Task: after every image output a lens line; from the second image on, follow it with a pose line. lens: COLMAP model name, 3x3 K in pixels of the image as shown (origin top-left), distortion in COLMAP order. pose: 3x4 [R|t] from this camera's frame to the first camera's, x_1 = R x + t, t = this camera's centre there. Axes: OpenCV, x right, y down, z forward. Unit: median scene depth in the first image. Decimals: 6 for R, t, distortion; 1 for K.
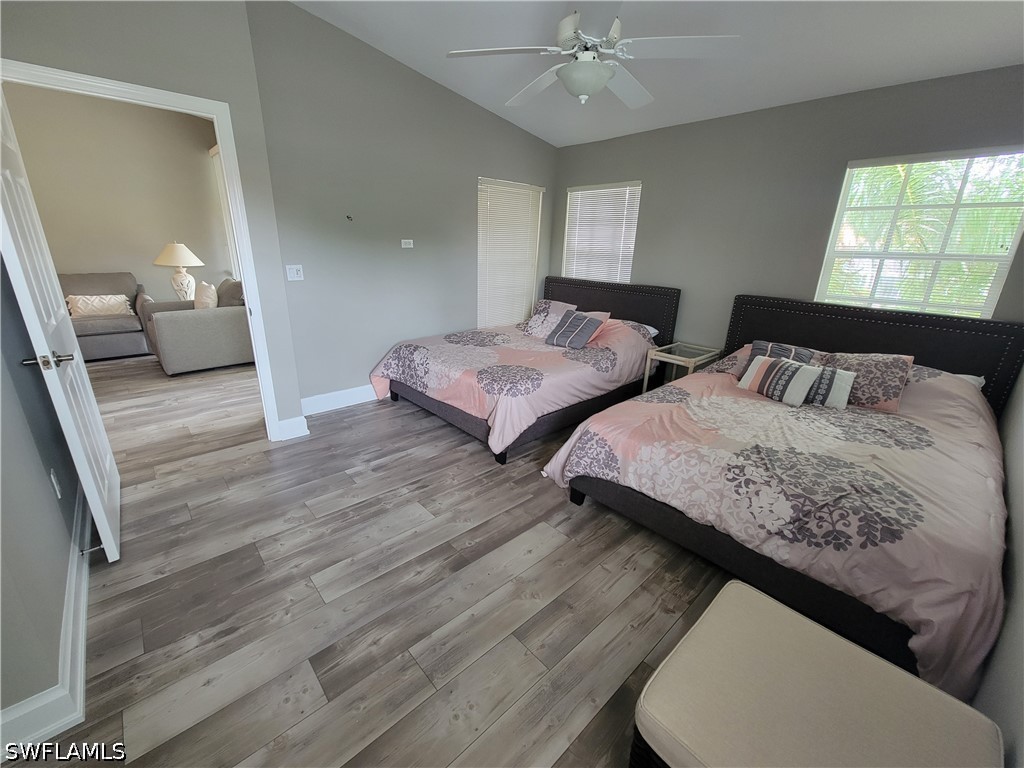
lens RADIAL K [[419.3, 0, 505.9], [0, 419.3, 383.5], [0, 0, 1]] dist [-0.003570, -0.001049]
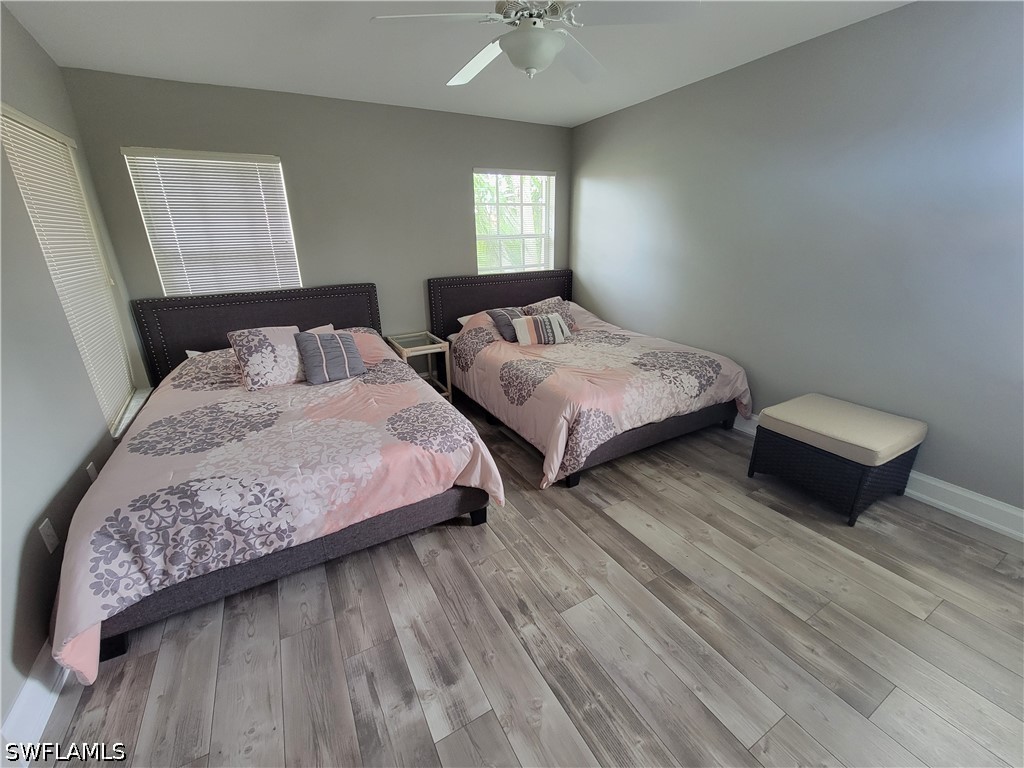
lens RADIAL K [[419.3, 0, 504.6], [0, 419.3, 384.4], [0, 0, 1]] dist [-0.003570, -0.001049]
pose [[0.222096, -0.354975, 0.908111, -0.713786], [0.334147, 0.902681, 0.271131, -0.275022], [-0.915980, 0.243225, 0.319096, 0.754942]]
